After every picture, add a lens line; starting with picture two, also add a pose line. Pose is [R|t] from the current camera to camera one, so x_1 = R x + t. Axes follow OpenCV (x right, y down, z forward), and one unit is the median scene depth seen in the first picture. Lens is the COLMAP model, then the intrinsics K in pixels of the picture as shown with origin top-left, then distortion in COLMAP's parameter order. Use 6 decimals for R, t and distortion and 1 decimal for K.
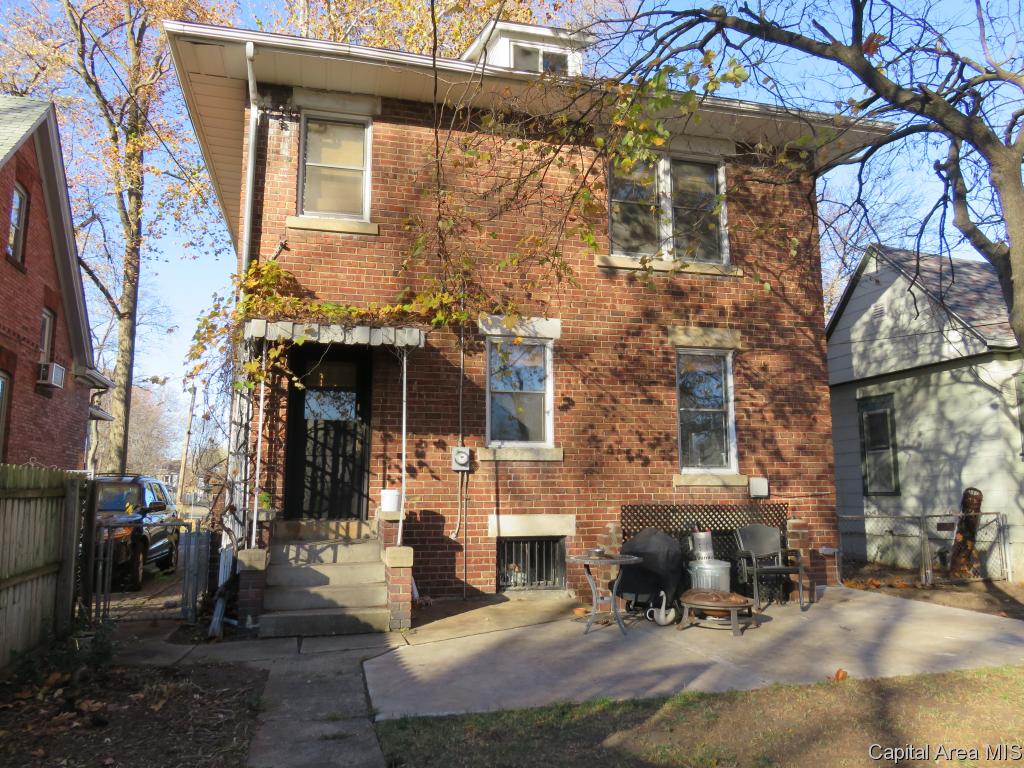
lens RADIAL K [[766.4, 0, 512.3], [0, 766.4, 384.5], [0, 0, 1]] dist [-0.003997, -0.006077]
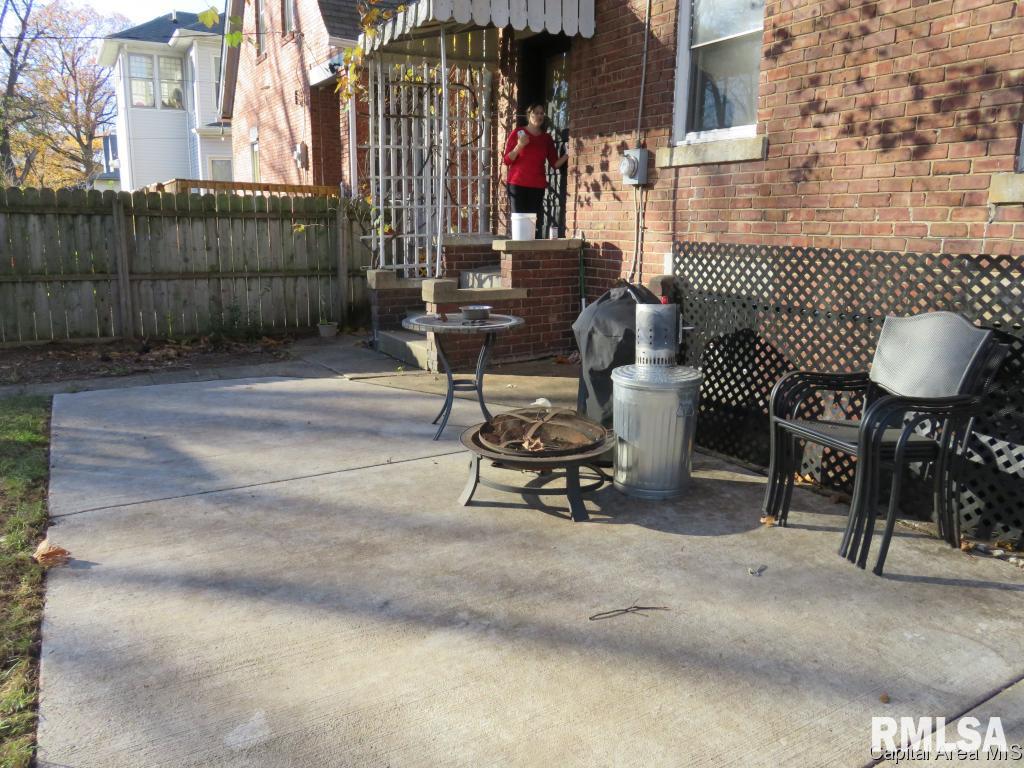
lens RADIAL K [[766.4, 0, 511.5], [0, 766.4, 382.6], [0, 0, 1]] dist [-0.003997, -0.006077]
pose [[0.264816, 0.201116, -0.943093, 0.550116], [0.119157, 0.963689, 0.238967, 0.099933], [0.956909, -0.175658, 0.231236, 0.673486]]
